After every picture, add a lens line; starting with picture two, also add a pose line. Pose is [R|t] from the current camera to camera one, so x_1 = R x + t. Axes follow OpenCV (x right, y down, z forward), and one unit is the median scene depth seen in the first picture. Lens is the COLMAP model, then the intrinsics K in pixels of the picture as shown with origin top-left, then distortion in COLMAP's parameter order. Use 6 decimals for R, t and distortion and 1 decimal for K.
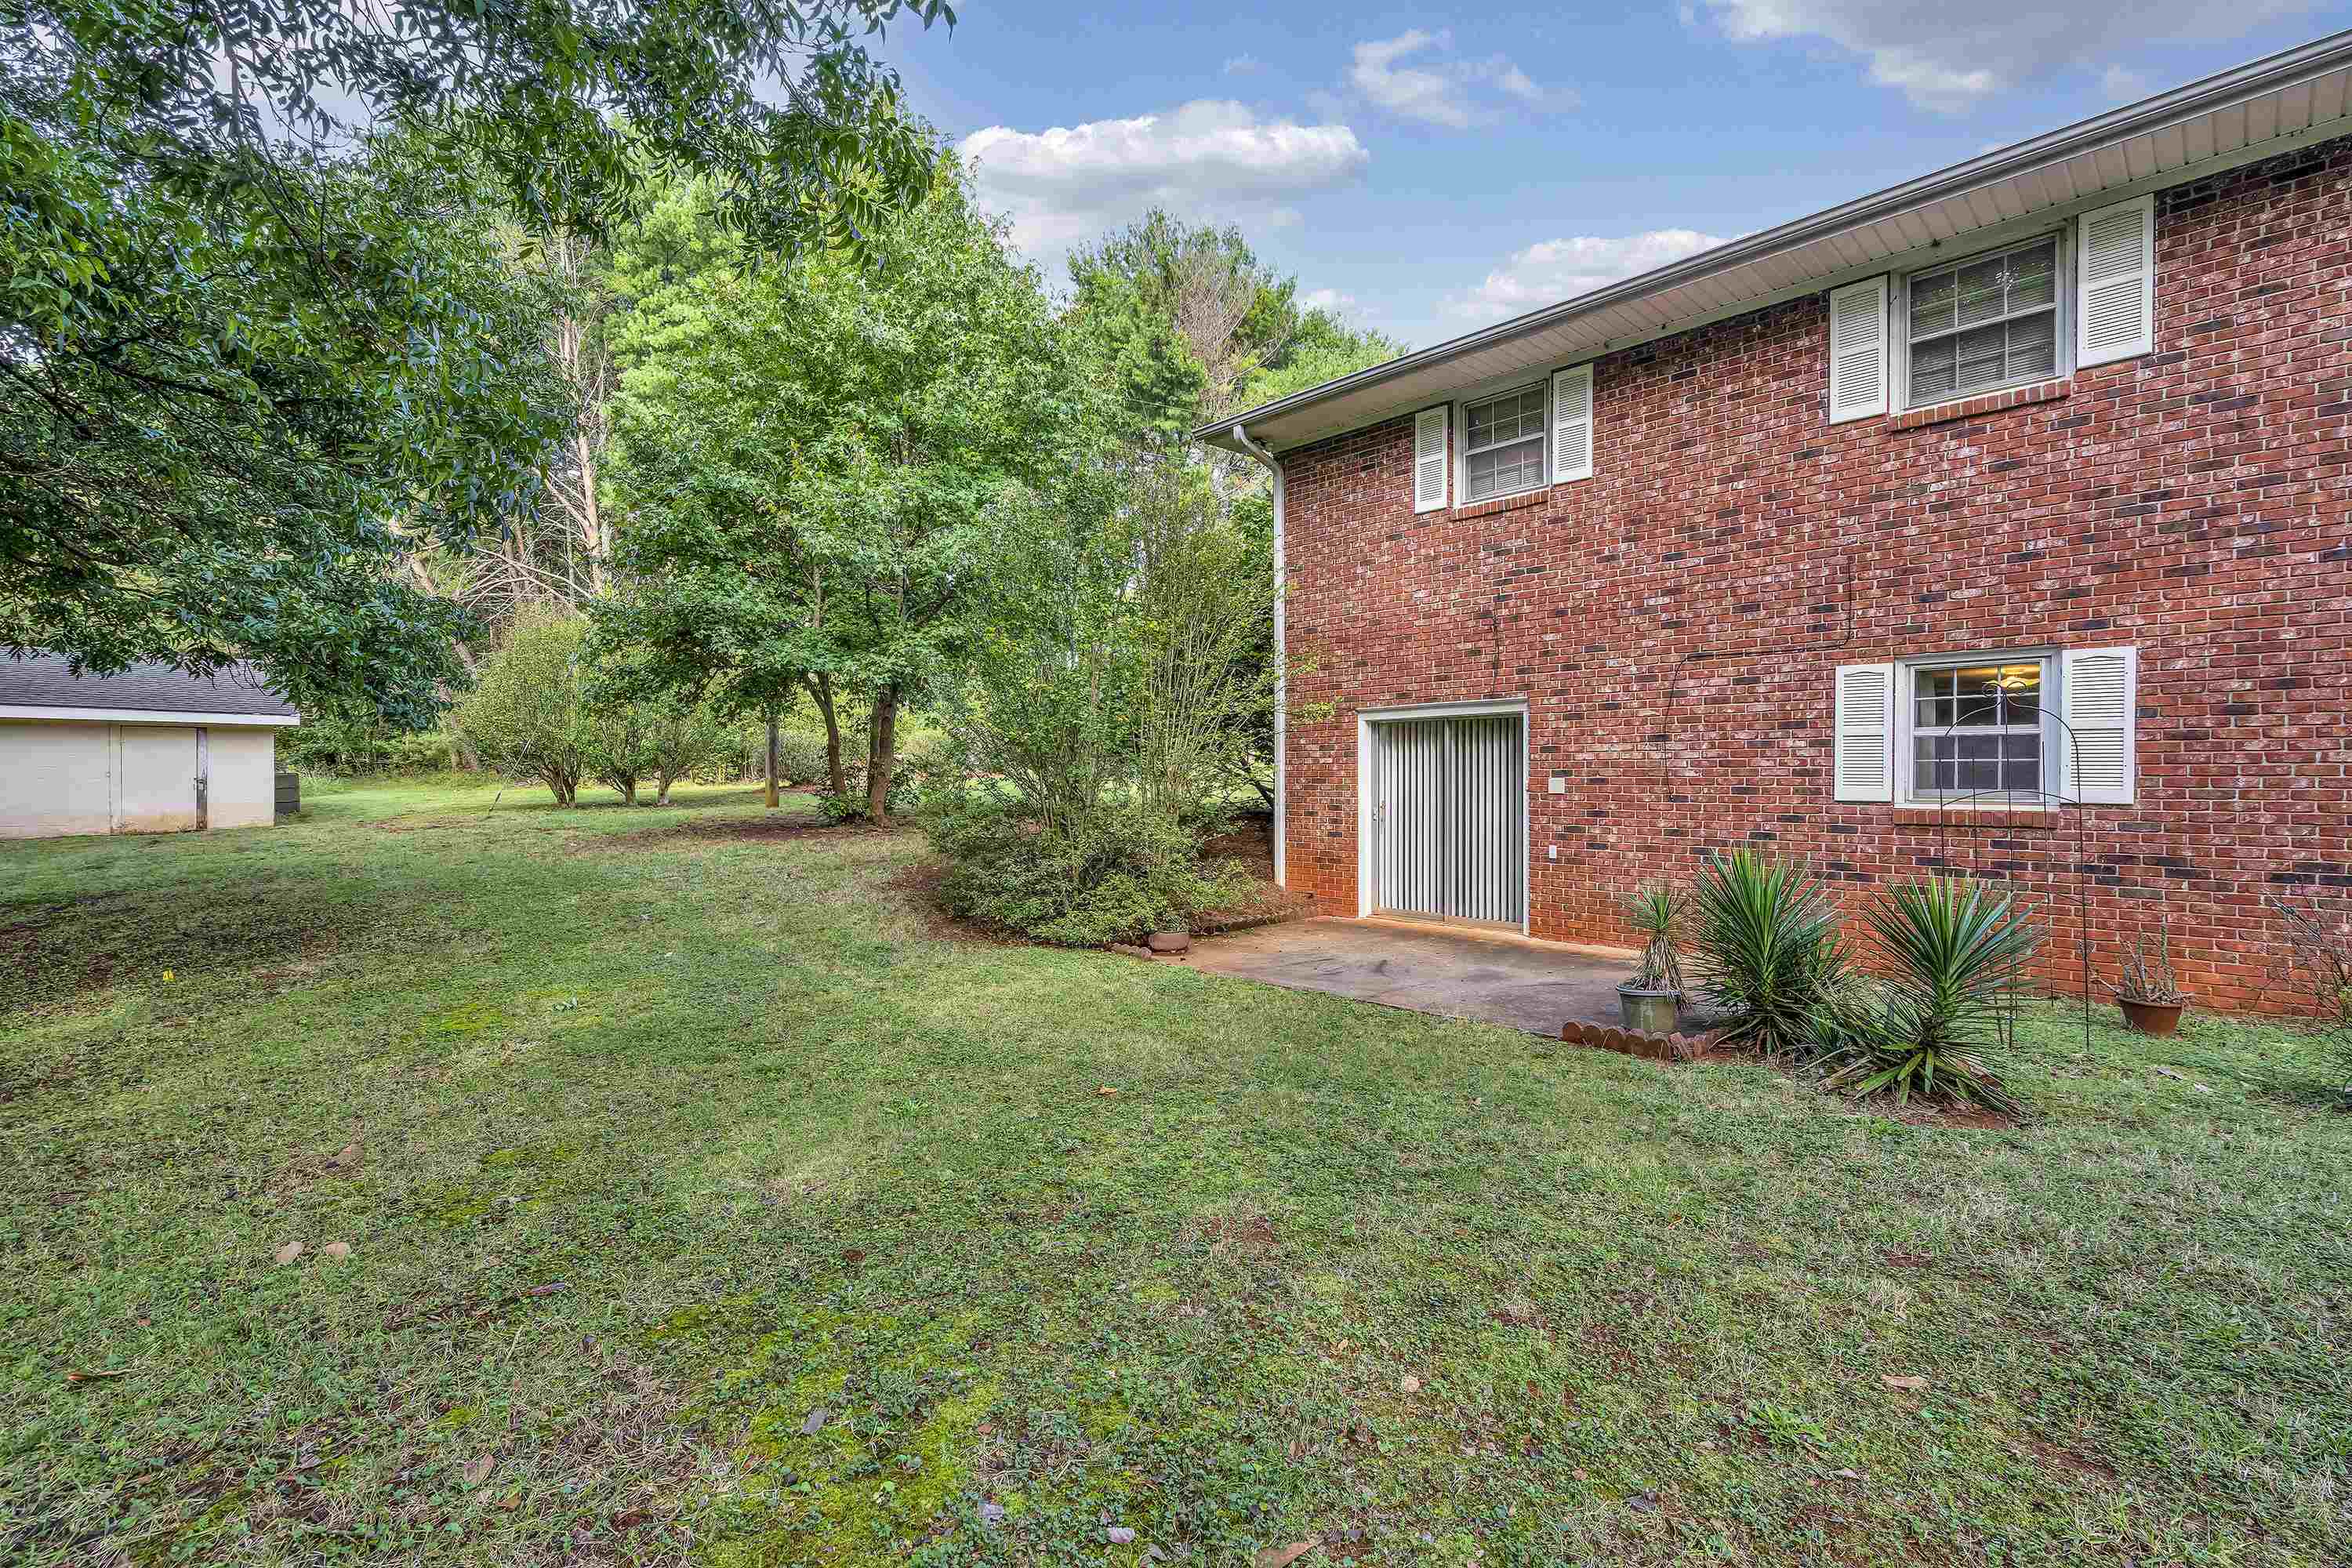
lens RADIAL K [[1058.7, 0, 1176.0], [0, 1058.7, 784.0], [0, 0, 1]] dist [-0.002111, 0.000290]
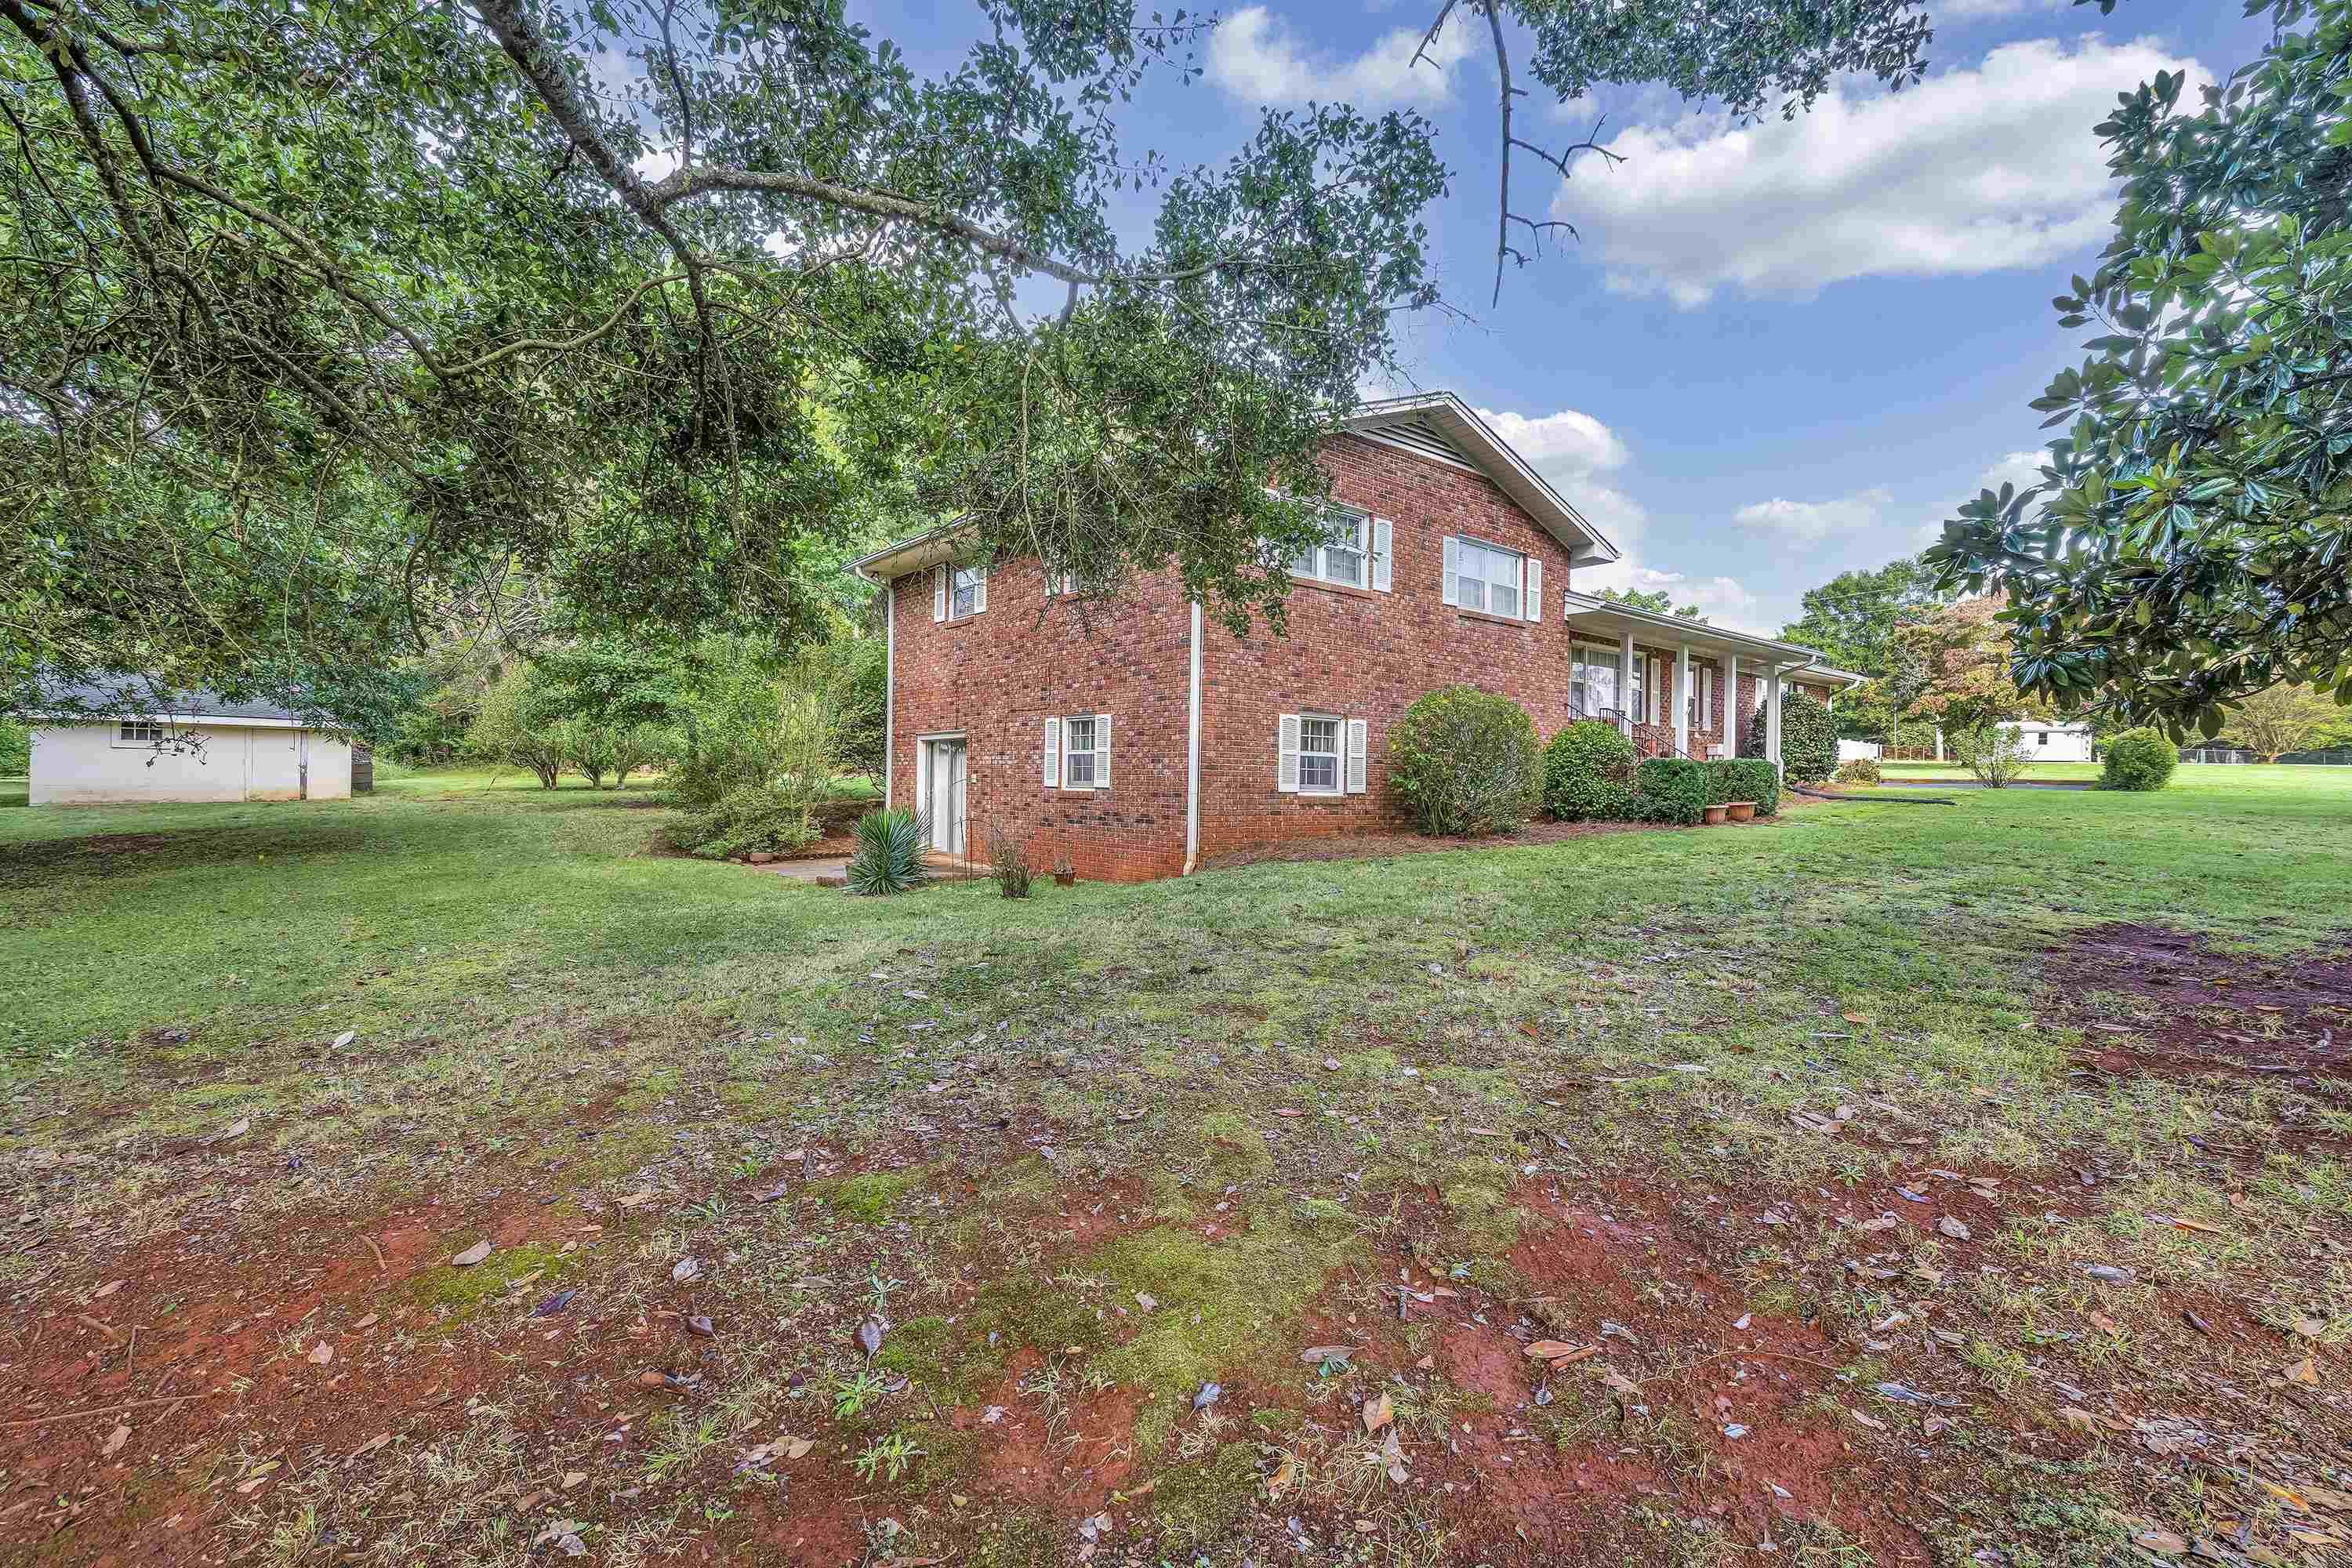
lens RADIAL K [[1051.4, 0, 1178.6], [0, 1051.4, 784.6], [0, 0, 1]] dist [-0.002354, 0.000164]
pose [[0.997354, 0.017705, -0.070510, 0.585011], [-0.018035, 0.999829, -0.004041, 0.009385], [0.070426, 0.005302, 0.997503, -0.549209]]
